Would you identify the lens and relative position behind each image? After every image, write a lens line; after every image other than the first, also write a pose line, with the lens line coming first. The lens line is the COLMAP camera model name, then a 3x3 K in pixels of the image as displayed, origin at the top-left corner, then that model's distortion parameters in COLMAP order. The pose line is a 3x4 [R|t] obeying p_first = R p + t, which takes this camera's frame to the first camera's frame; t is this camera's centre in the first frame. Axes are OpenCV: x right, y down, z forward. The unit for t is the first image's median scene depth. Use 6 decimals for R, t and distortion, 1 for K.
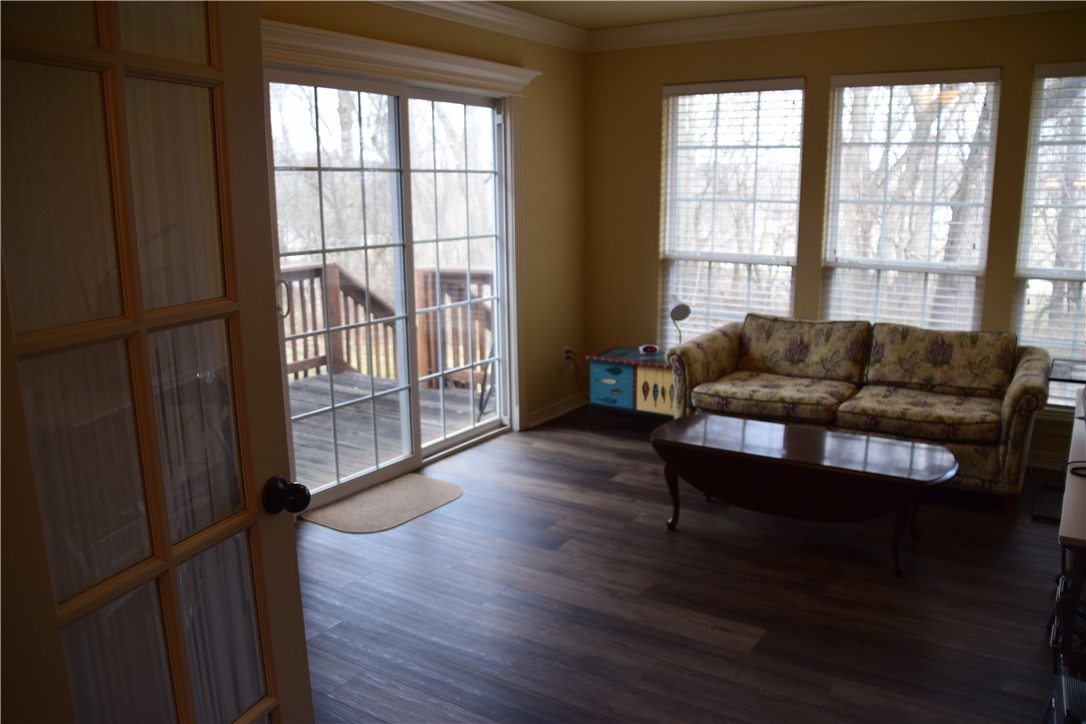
lens RADIAL K [[858.9, 0, 539.9], [0, 858.9, 377.5], [0, 0, 1]] dist [-0.180280, 0.141292]
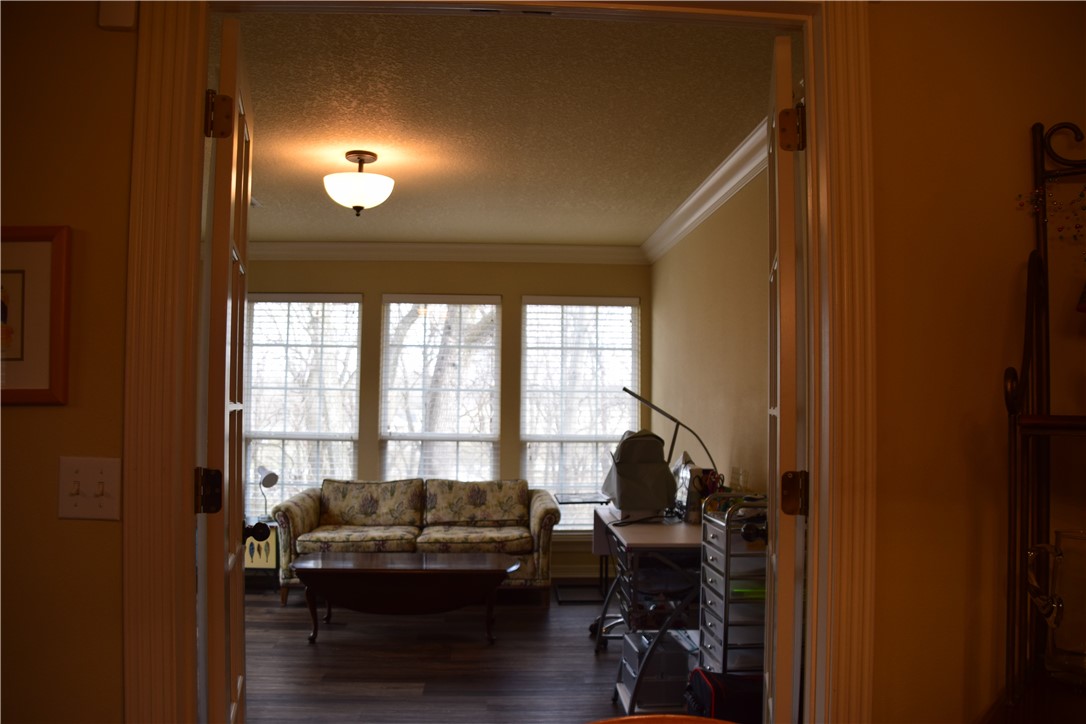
lens RADIAL K [[858.9, 0, 539.9], [0, 858.9, 377.5], [0, 0, 1]] dist [-0.180280, 0.141292]
pose [[0.808565, 0.031226, 0.587578, -0.249770], [0.112584, 0.971931, -0.206578, 0.076842], [-0.577536, 0.233184, 0.782354, -0.184083]]
